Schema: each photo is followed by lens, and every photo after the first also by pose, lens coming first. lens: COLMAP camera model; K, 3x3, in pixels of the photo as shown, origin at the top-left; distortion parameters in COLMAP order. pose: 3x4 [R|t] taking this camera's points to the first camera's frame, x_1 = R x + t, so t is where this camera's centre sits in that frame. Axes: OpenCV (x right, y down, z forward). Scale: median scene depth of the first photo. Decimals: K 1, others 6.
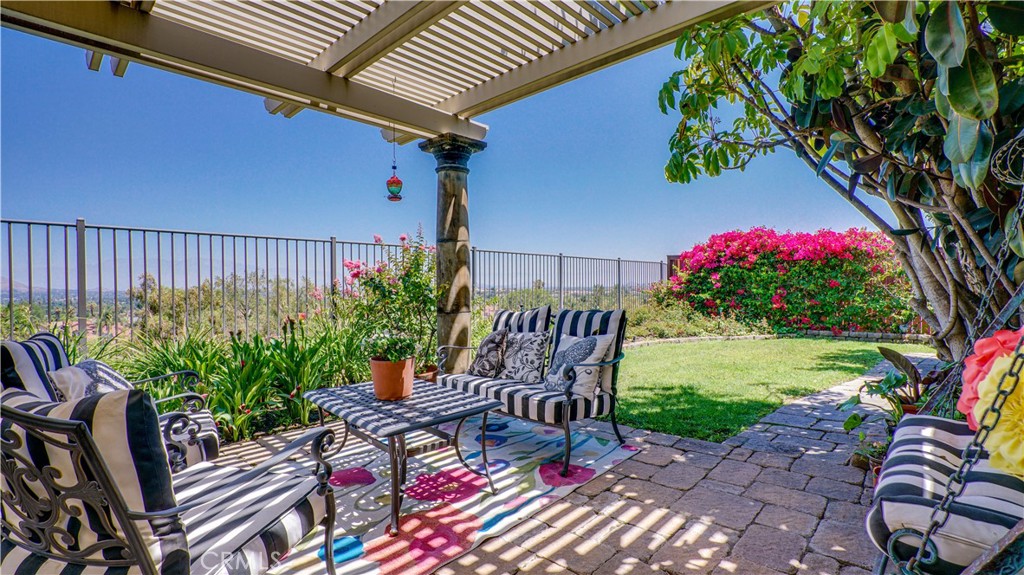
lens RADIAL K [[478.7, 0, 507.1], [0, 478.7, 287.3], [0, 0, 1]] dist [-0.019691, 0.001114]
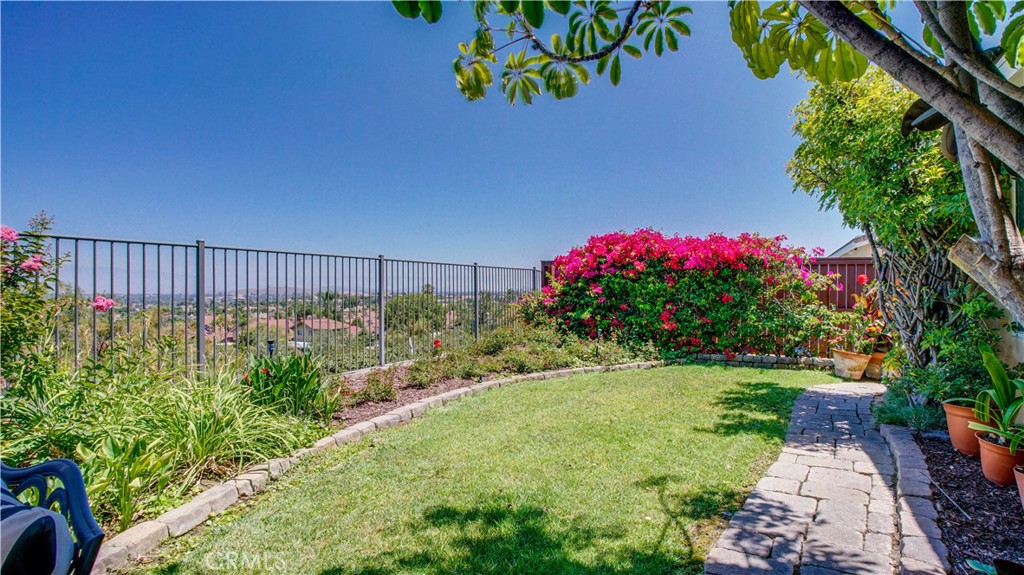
lens RADIAL K [[478.7, 0, 515.8], [0, 478.7, 285.1], [0, 0, 1]] dist [-0.019691, 0.001114]
pose [[0.974221, 0.011907, 0.225282, 0.130588], [-0.008936, 0.999859, -0.014204, -0.015483], [-0.225419, 0.011825, 0.974190, 0.254031]]
